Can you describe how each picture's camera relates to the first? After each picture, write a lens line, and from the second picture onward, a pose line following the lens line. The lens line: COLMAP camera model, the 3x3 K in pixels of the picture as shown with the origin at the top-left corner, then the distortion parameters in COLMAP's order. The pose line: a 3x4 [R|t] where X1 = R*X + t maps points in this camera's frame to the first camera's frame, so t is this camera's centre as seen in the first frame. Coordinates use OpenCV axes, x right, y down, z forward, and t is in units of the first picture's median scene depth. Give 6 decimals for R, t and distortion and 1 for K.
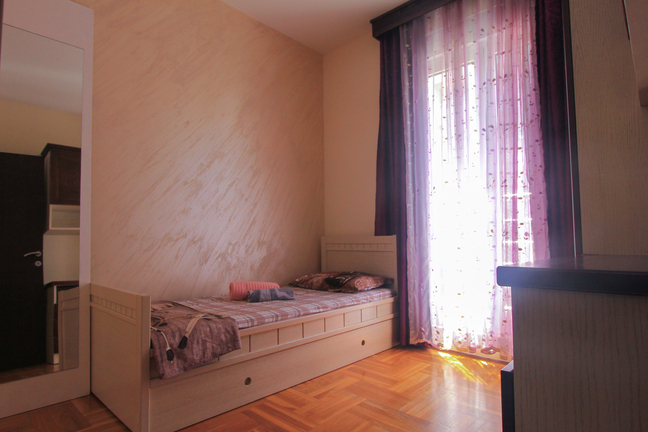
lens RADIAL K [[360.4, 0, 321.3], [0, 360.4, 225.5], [0, 0, 1]] dist [-0.018816, 0.001395]
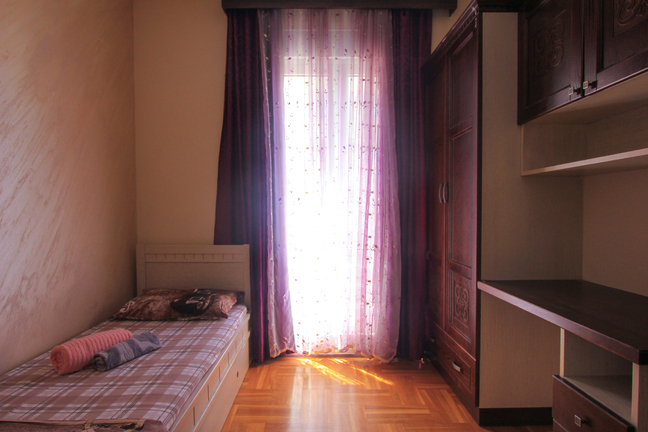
lens RADIAL K [[360.4, 0, 321.3], [0, 360.4, 225.5], [0, 0, 1]] dist [-0.018816, 0.001395]
pose [[0.724897, -0.025197, 0.688396, -0.298507], [-0.031663, 0.997056, 0.069837, -0.095153], [-0.688129, -0.072422, 0.721965, 0.224994]]
